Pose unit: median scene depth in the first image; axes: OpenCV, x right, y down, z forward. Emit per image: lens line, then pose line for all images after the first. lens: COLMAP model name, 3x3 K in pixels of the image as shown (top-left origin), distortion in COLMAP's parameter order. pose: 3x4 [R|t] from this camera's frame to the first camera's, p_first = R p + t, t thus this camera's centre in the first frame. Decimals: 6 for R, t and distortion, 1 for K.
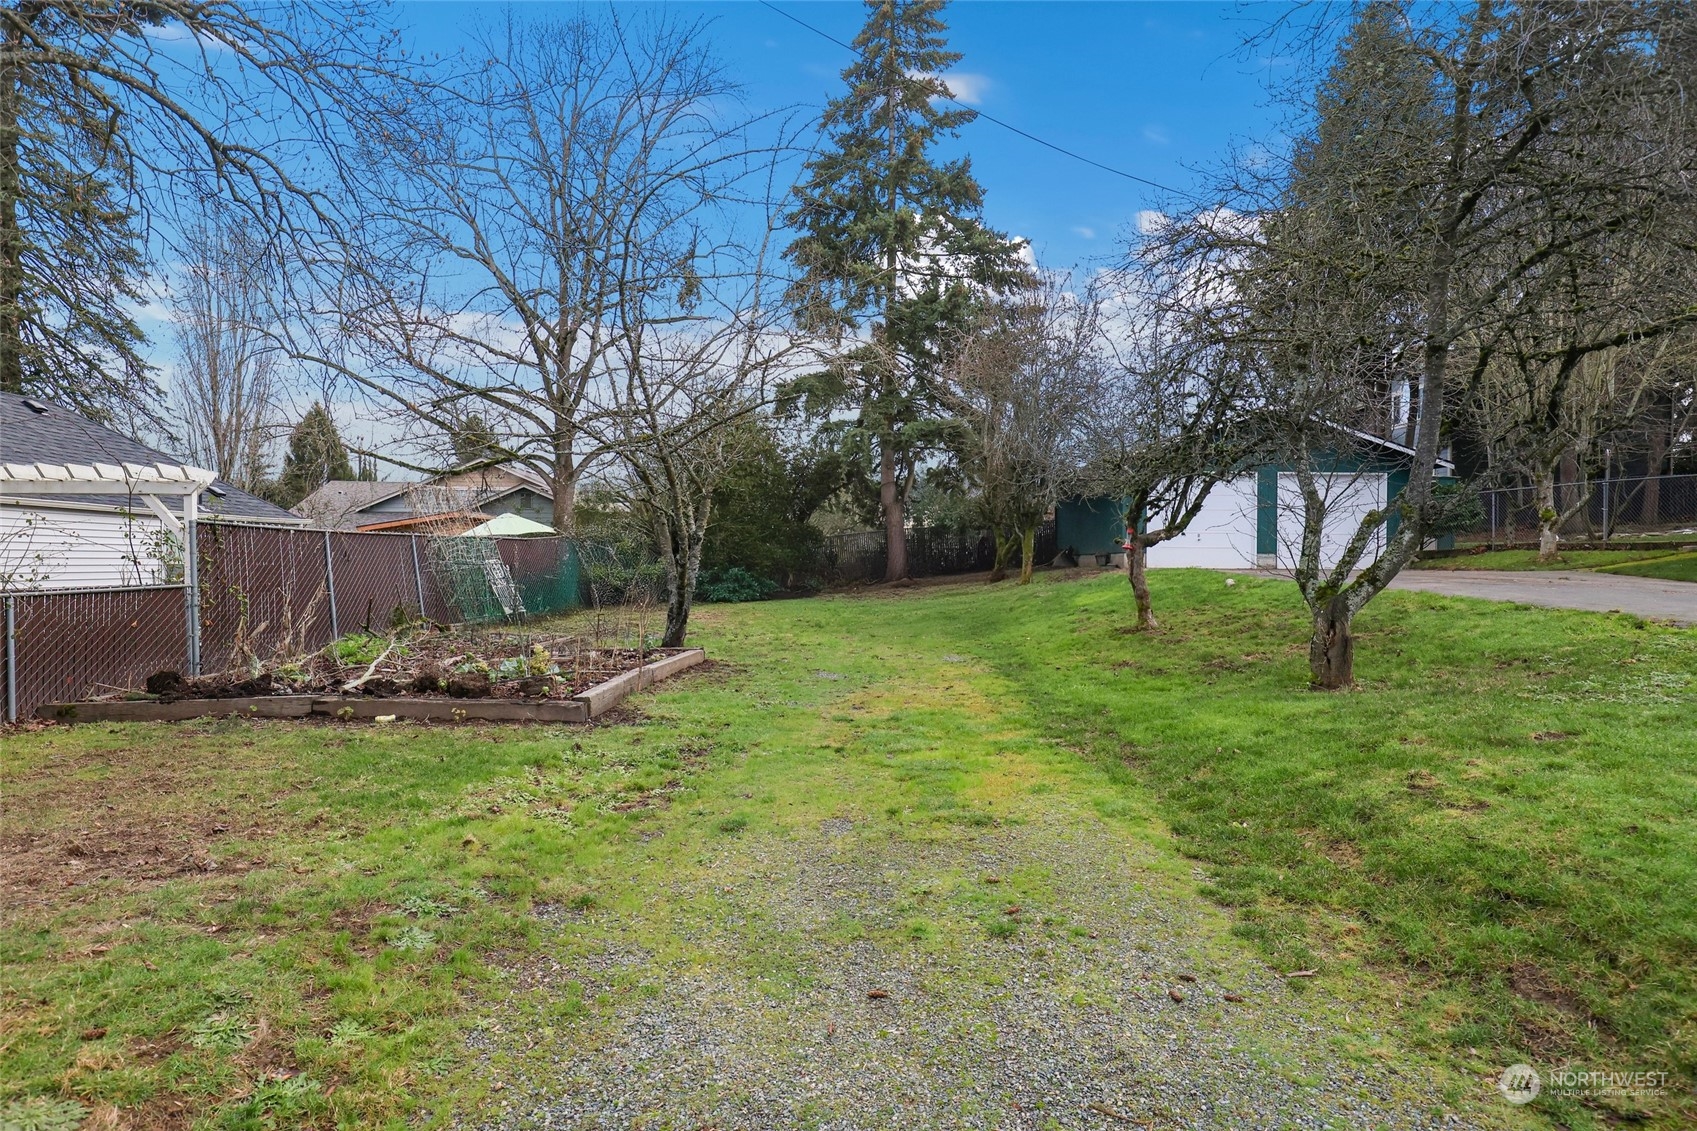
lens RADIAL K [[809.4, 0, 1054.8], [0, 809.4, 552.2], [0, 0, 1]] dist [-0.000620, 0.000788]
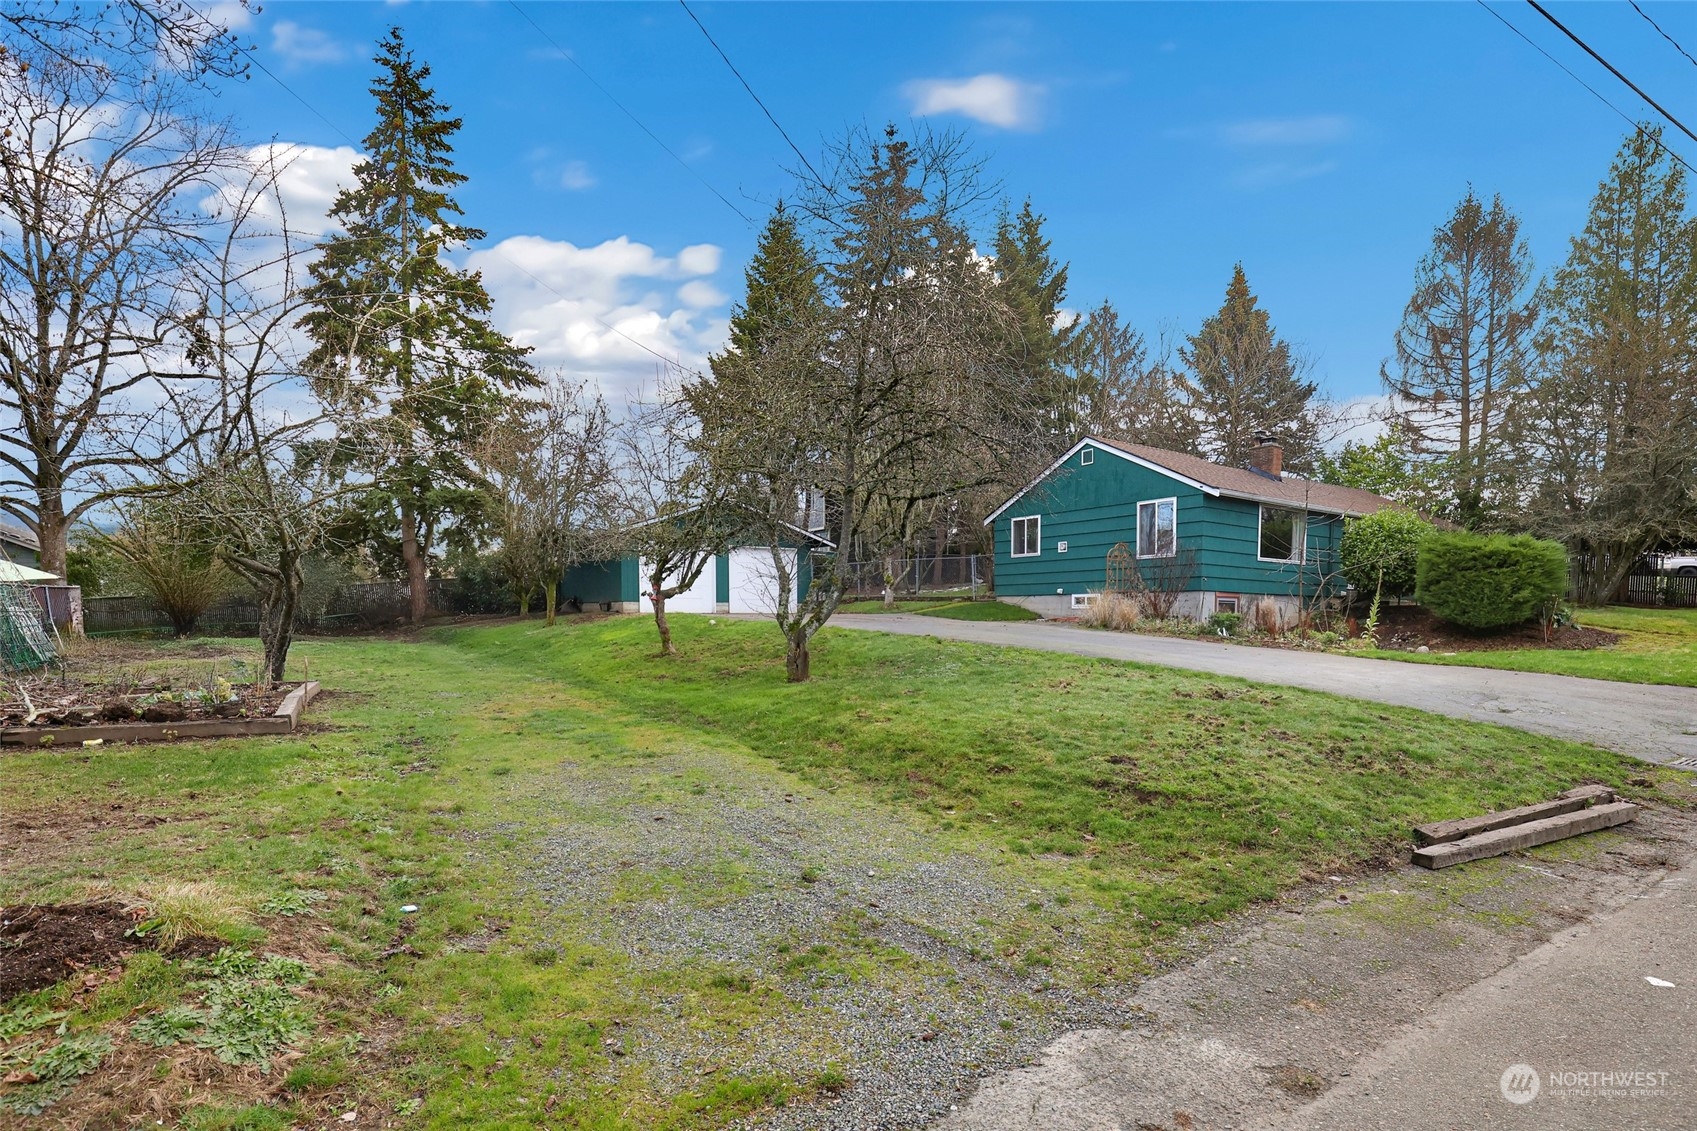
lens RADIAL K [[805.4, 0, 847.6], [0, 805.4, 574.0], [0, 0, 1]] dist [-0.023253, 0.001195]
pose [[0.858217, 0.020194, 0.512890, -0.266217], [-0.005812, 0.999544, -0.029631, -0.007330], [-0.513255, 0.022449, 0.857943, -0.315873]]
